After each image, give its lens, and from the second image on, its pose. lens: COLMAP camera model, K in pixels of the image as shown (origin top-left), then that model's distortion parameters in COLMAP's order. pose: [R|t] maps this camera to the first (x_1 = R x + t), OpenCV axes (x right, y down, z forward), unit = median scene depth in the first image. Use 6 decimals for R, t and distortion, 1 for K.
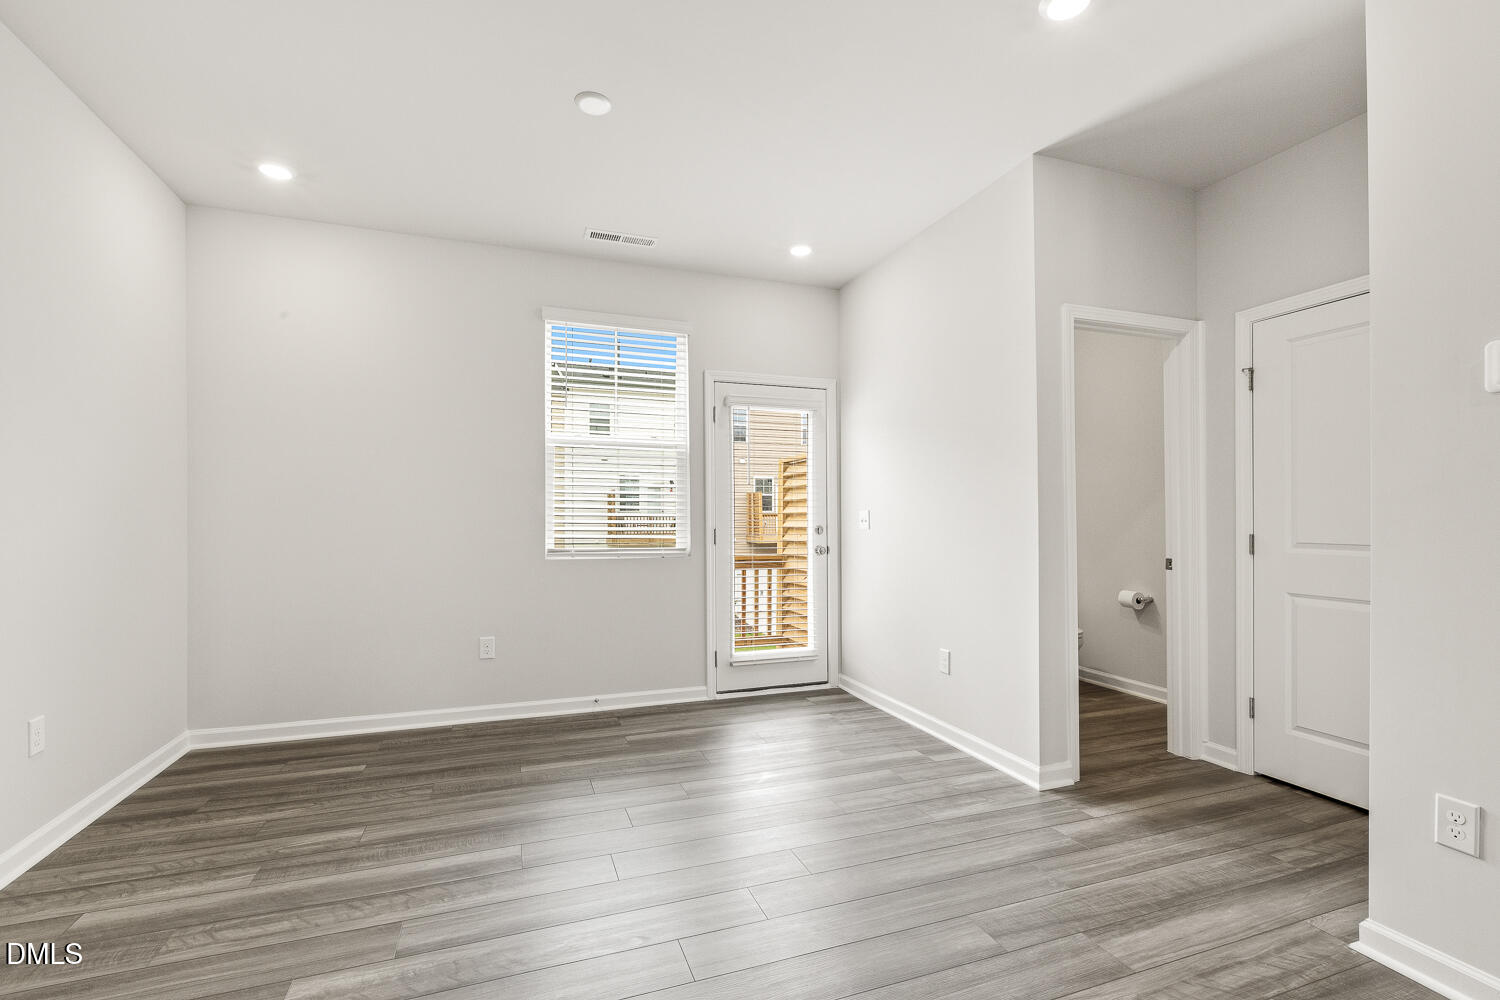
lens RADIAL K [[675.1, 0, 758.1], [0, 675.1, 509.2], [0, 0, 1]] dist [-0.000142, 0.000412]
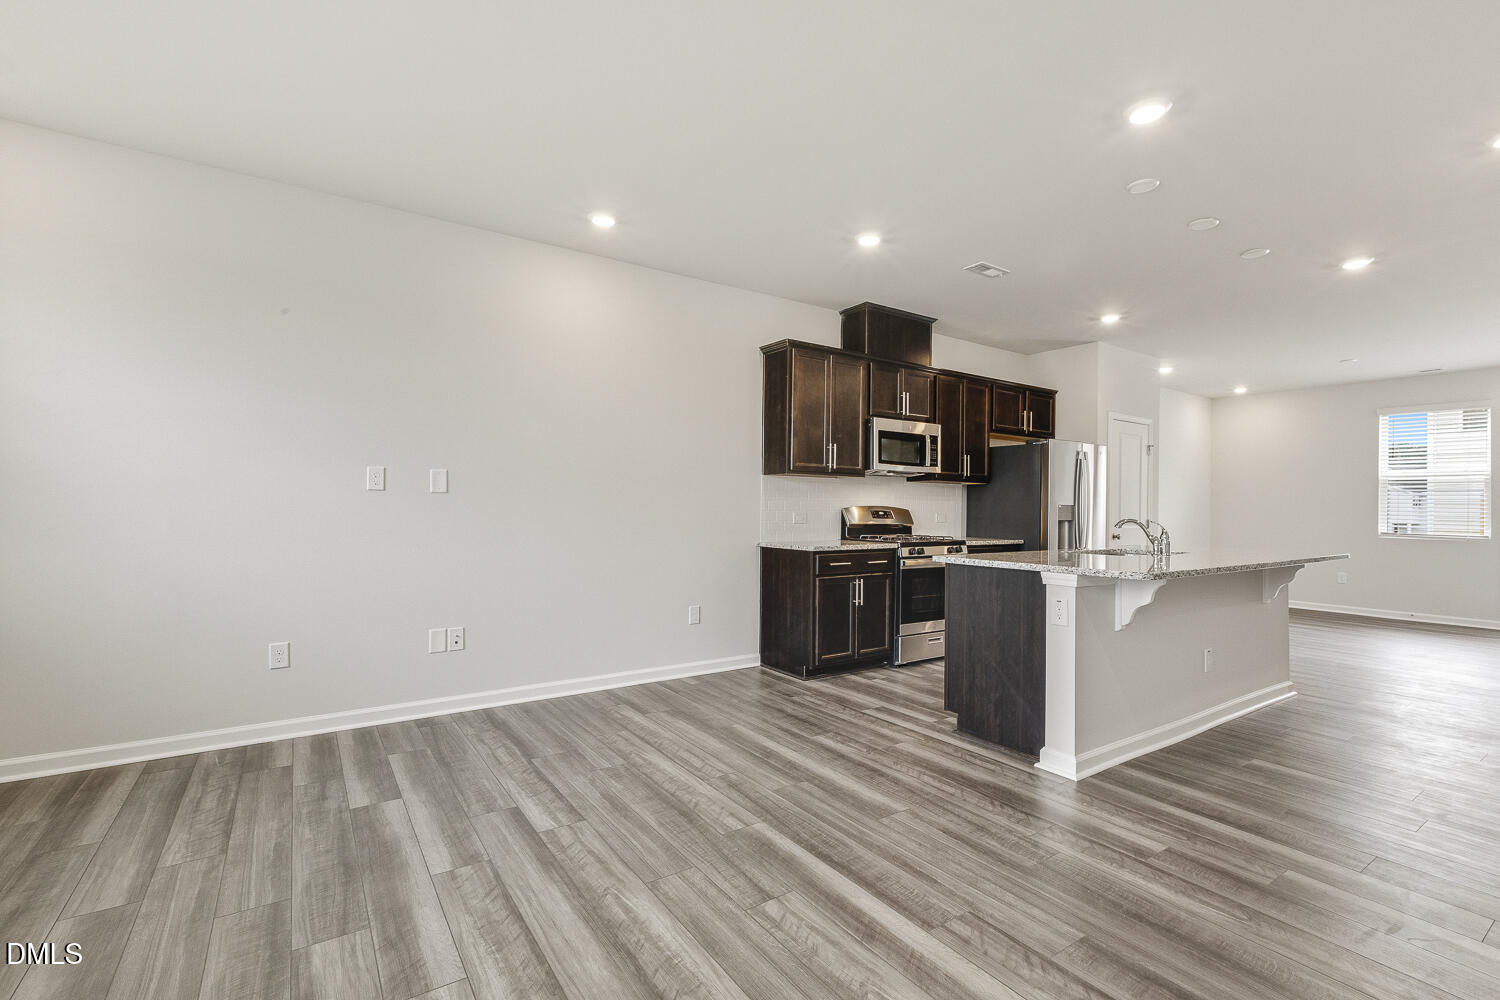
lens RADIAL K [[670.7, 0, 748.8], [0, 670.7, 508.5], [0, 0, 1]] dist [-0.001899, -0.000416]
pose [[0.230408, 0.001444, -0.973093, 1.065868], [0.004722, 0.999985, 0.002602, -0.023216], [0.973083, -0.005195, 0.230398, -1.137225]]
